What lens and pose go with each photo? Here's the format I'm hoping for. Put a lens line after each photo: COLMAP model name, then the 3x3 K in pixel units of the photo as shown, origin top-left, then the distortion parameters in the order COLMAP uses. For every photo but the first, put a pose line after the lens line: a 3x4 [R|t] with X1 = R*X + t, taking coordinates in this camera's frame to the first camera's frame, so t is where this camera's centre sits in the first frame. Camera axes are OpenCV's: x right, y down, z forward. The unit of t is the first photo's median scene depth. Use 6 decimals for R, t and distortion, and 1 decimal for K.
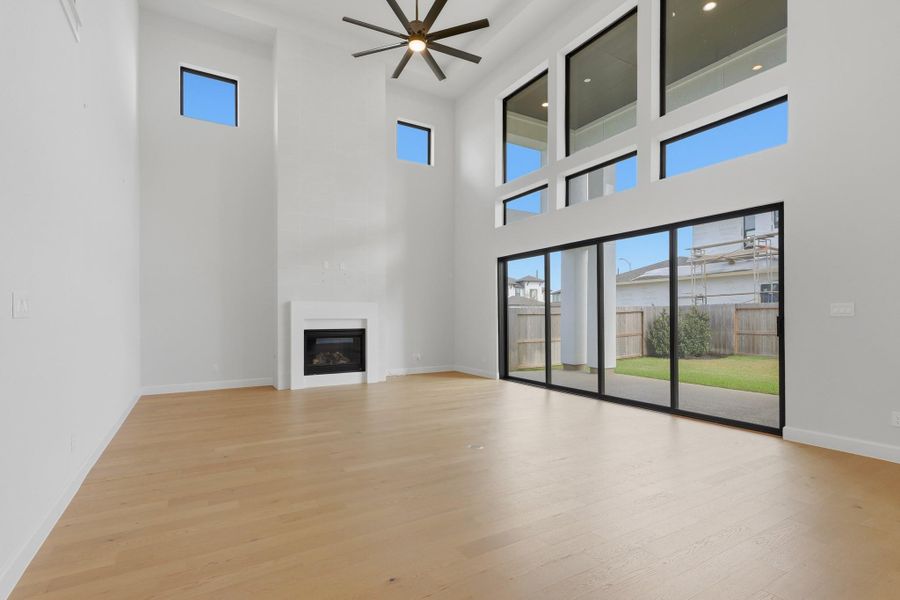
lens RADIAL K [[435.0, 0, 448.4], [0, 435.0, 308.8], [0, 0, 1]] dist [-0.000752, 0.032289]
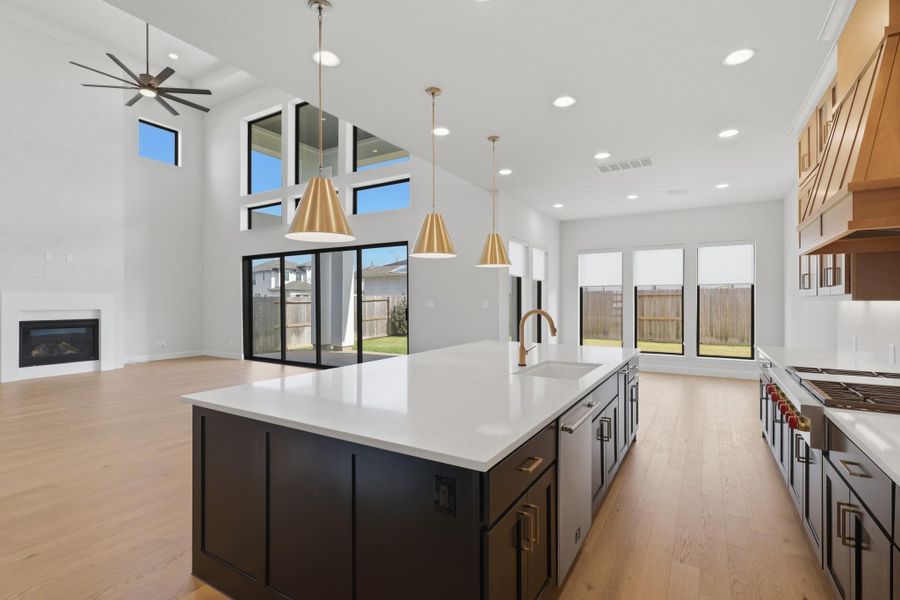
lens RADIAL K [[421.6, 0, 448.9], [0, 421.6, 298.7], [0, 0, 1]] dist [-0.000556, 0.000051]
pose [[0.882101, 0.003869, 0.471045, 0.071342], [-0.009718, 0.999903, 0.009985, -0.020479], [-0.470961, -0.013385, 0.882053, -0.276288]]
